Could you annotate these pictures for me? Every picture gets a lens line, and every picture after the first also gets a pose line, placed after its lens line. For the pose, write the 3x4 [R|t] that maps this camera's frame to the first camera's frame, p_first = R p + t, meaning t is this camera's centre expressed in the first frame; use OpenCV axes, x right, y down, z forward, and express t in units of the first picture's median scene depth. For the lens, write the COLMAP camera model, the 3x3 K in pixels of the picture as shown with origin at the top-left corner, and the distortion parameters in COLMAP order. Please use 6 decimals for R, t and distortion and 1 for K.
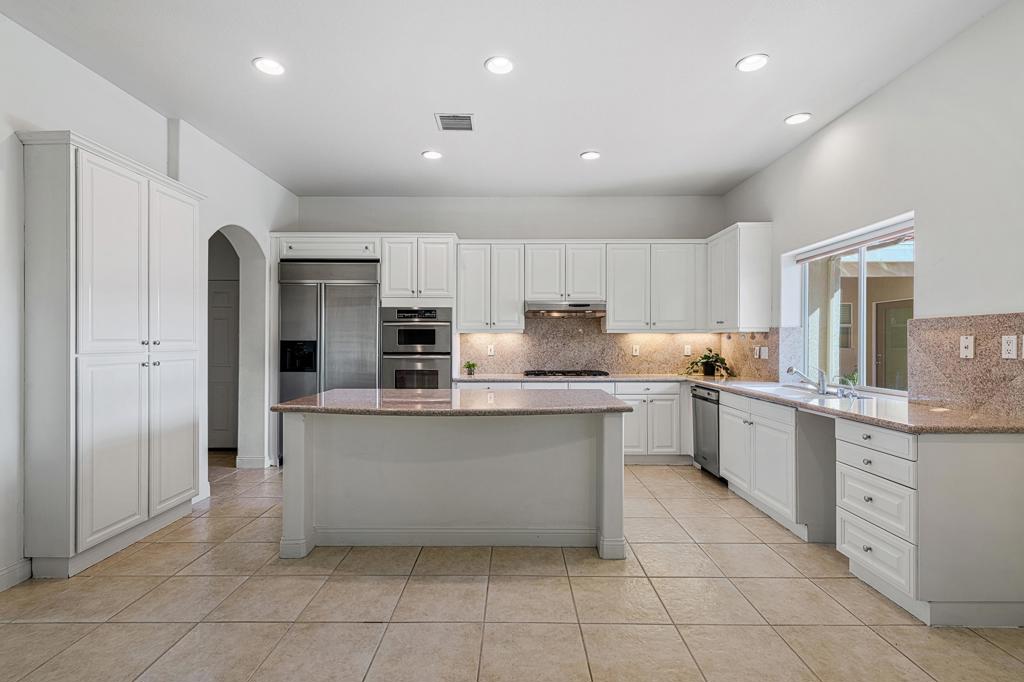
lens RADIAL K [[472.6, 0, 512.0], [0, 472.6, 341.0], [0, 0, 1]] dist [0.001565, -0.000137]
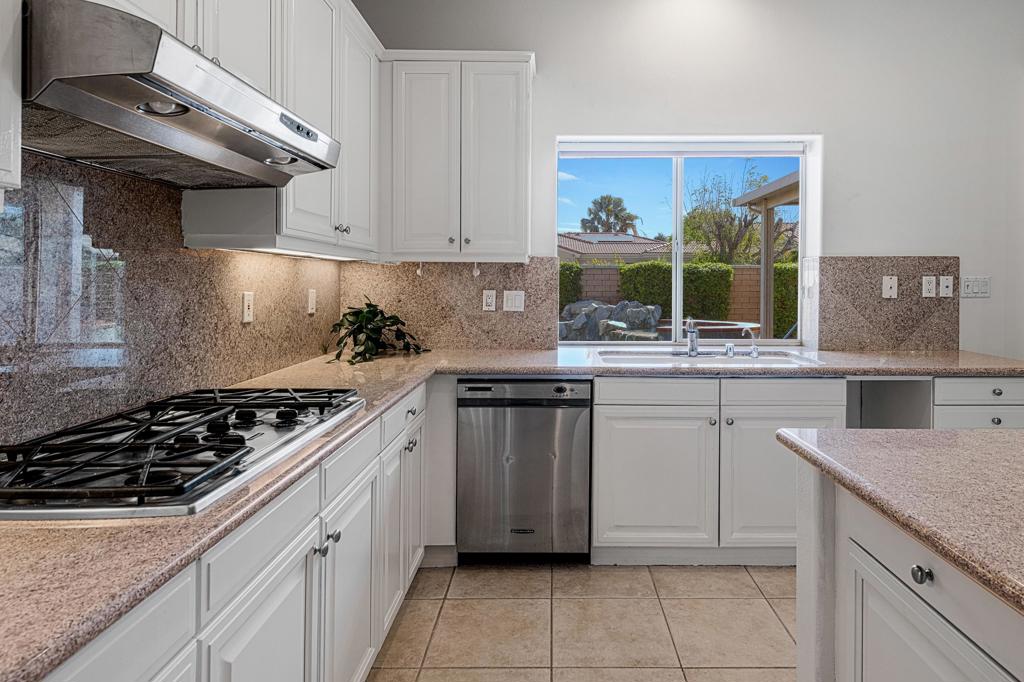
lens RADIAL K [[598.0, 0, 553.8], [0, 598.0, 283.8], [0, 0, 1]] dist [0.003541, 0.000065]
pose [[-0.008140, -0.003947, 0.999959, -0.164101], [-0.003993, 0.999984, 0.003914, 0.001839], [-0.999959, -0.003961, -0.008155, 0.890389]]
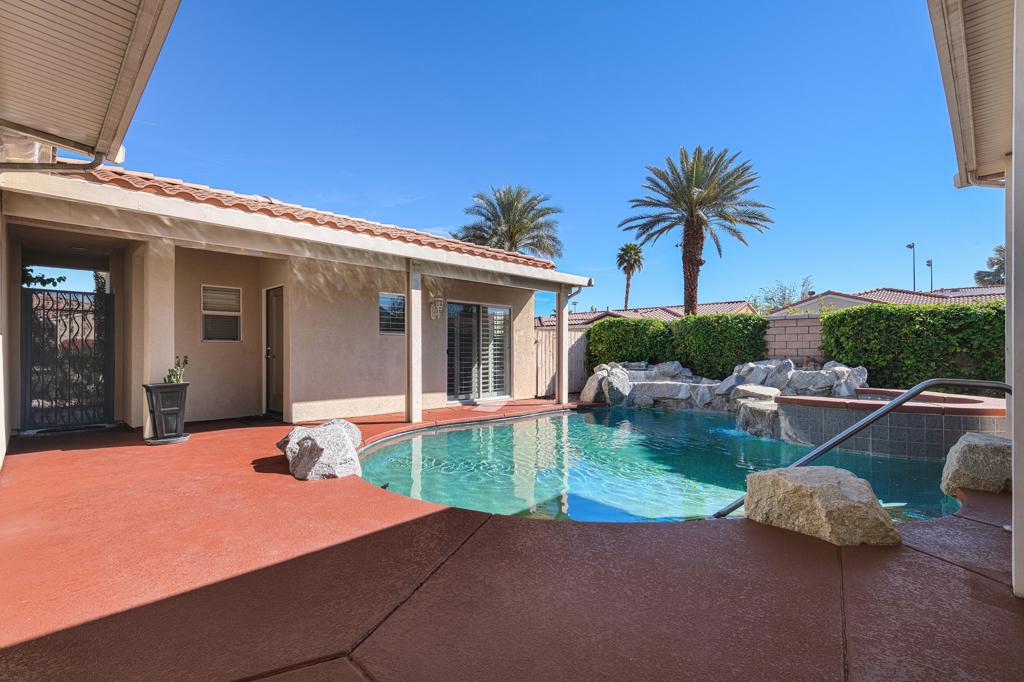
lens RADIAL K [[472.5, 0, 512.0], [0, 472.5, 341.0], [0, 0, 1]] dist [0.015807, -0.000432]
pose [[0.701313, 0.014295, 0.712710, 0.806240], [0.000789, 0.999783, -0.020830, 0.060960], [-0.712853, 0.015171, 0.701149, 0.086809]]
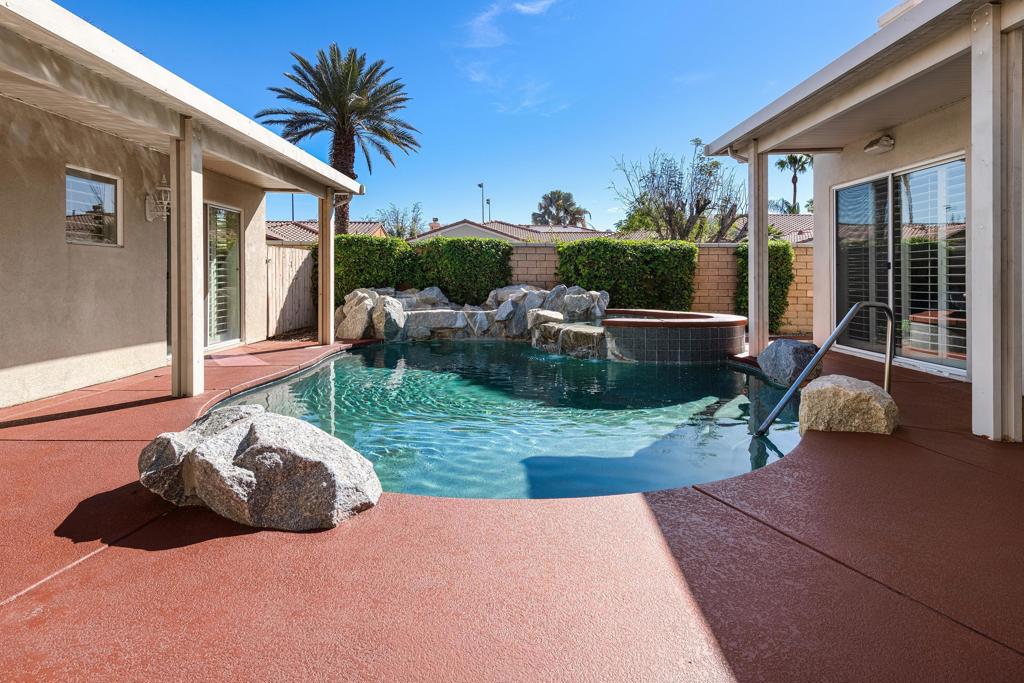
lens RADIAL K [[531.9, 0, 499.2], [0, 531.9, 267.6], [0, 0, 1]] dist [0.021183, 0.000068]
pose [[0.016602, 0.013232, 0.999775, 0.667933], [-0.009149, 0.999873, -0.013081, 0.055290], [-0.999820, -0.008930, 0.016721, 0.734856]]
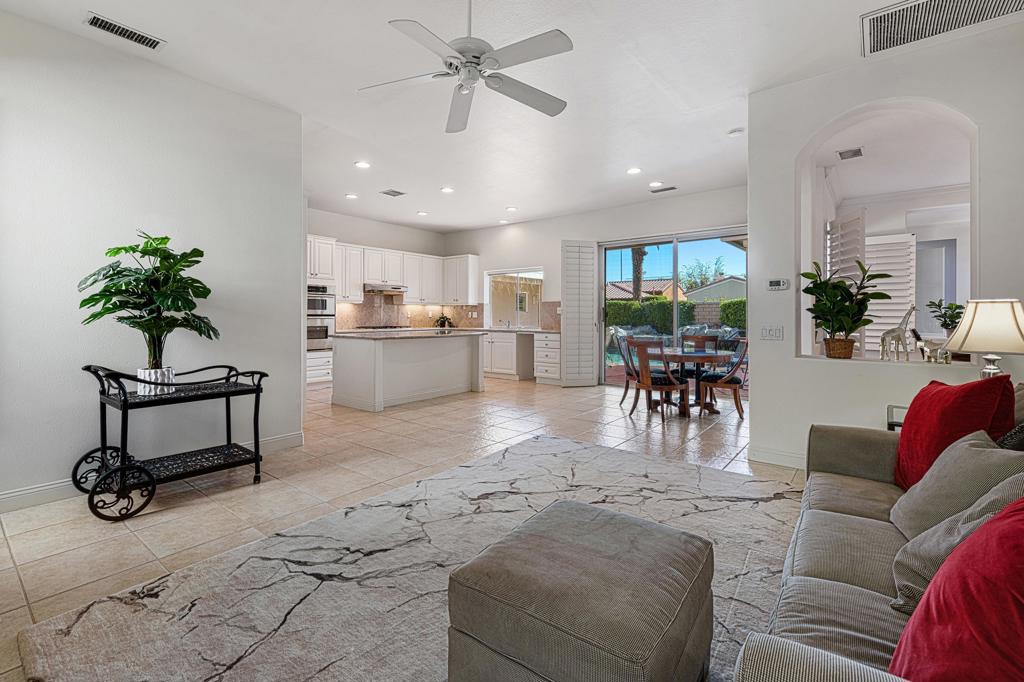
lens RADIAL K [[458.9, 0, 489.2], [0, 458.9, 312.2], [0, 0, 1]] dist [0.000374, -0.000025]
pose [[0.635092, 0.005657, 0.772415, -0.976330], [-0.001641, 0.999981, -0.005974, 0.023785], [-0.772434, 0.002526, 0.635089, -0.362069]]
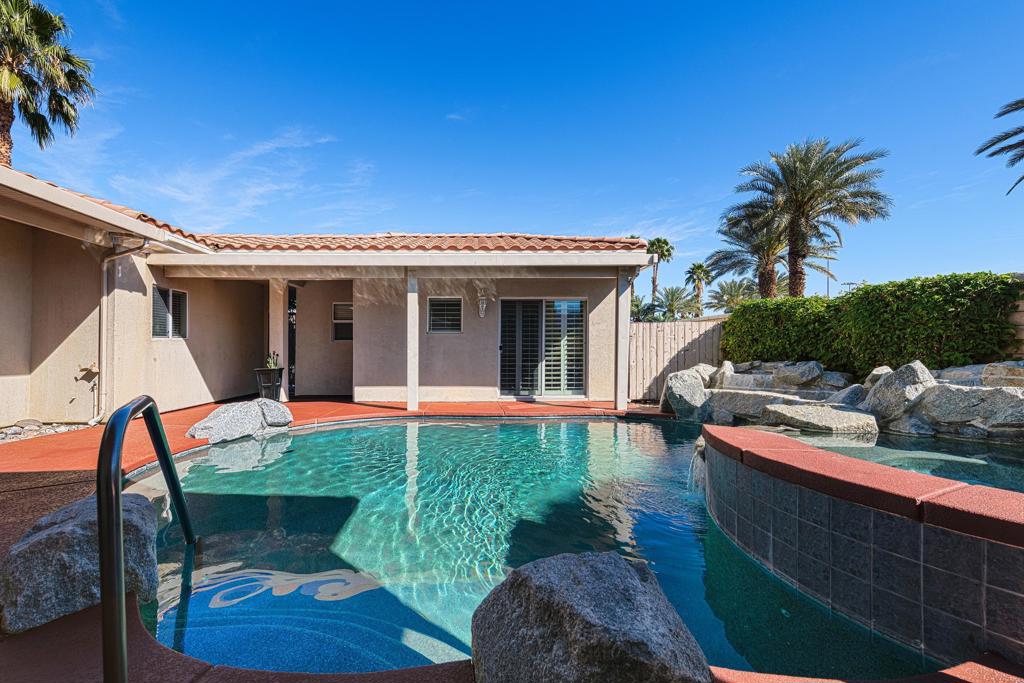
lens RADIAL K [[428.7, 0, 480.7], [0, 428.7, 346.4], [0, 0, 1]] dist [0.028880, -0.016993]
pose [[0.999954, -0.003921, 0.008713, 1.841152], [0.003964, 0.999980, -0.004904, 0.066338], [-0.008694, 0.004938, 0.999950, -0.172623]]
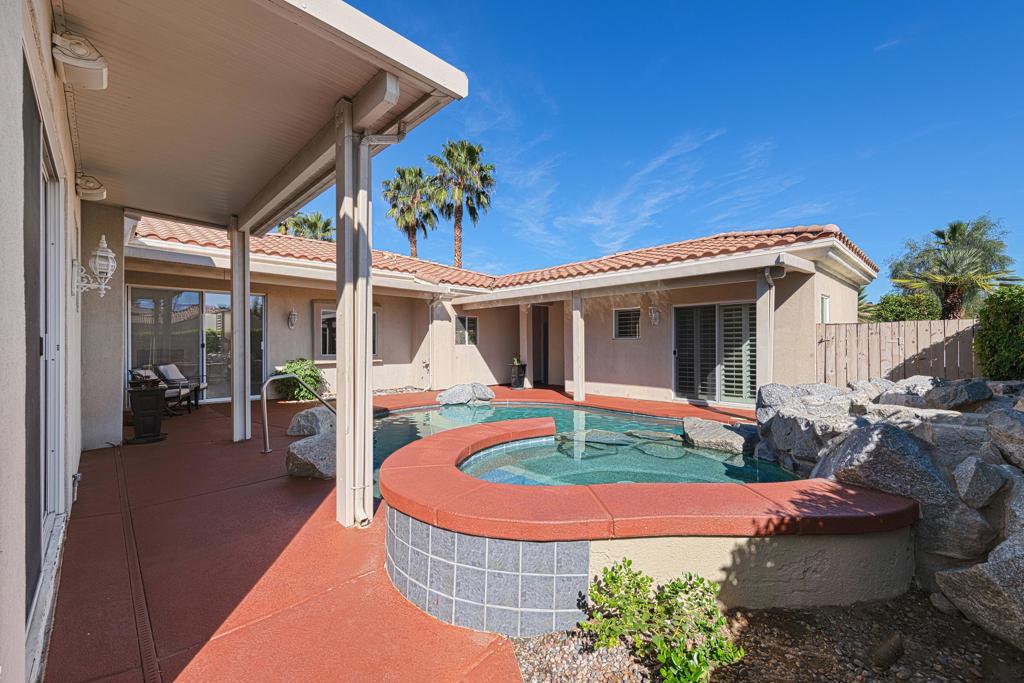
lens RADIAL K [[409.0, 0, 512.0], [0, 409.0, 341.5], [0, 0, 1]] dist [-0.001391, -0.000078]
pose [[0.698567, -0.009737, -0.715478, 2.699973], [0.006707, 0.999953, -0.007060, 0.024675], [0.715513, 0.000134, 0.698599, -0.176132]]
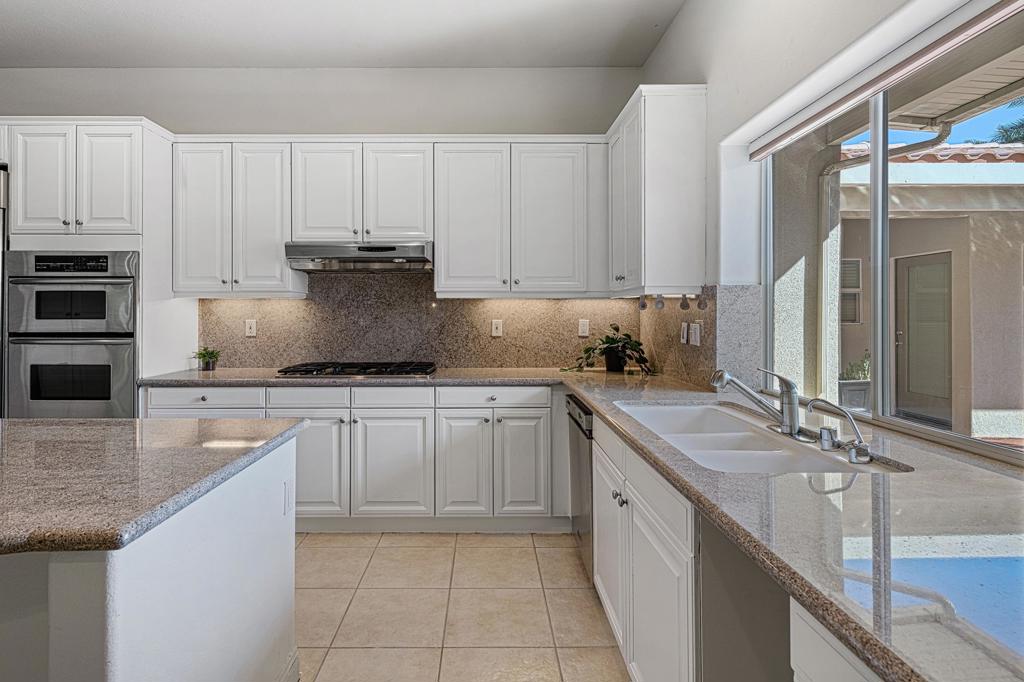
lens RADIAL K [[526.2, 0, 488.3], [0, 526.2, 309.7], [0, 0, 1]] dist [0.002271, 0.000109]
pose [[0.999983, -0.000687, 0.005809, 0.277244], [0.000721, 0.999982, -0.005873, 0.000875], [-0.005804, 0.005878, 0.999966, 0.380558]]
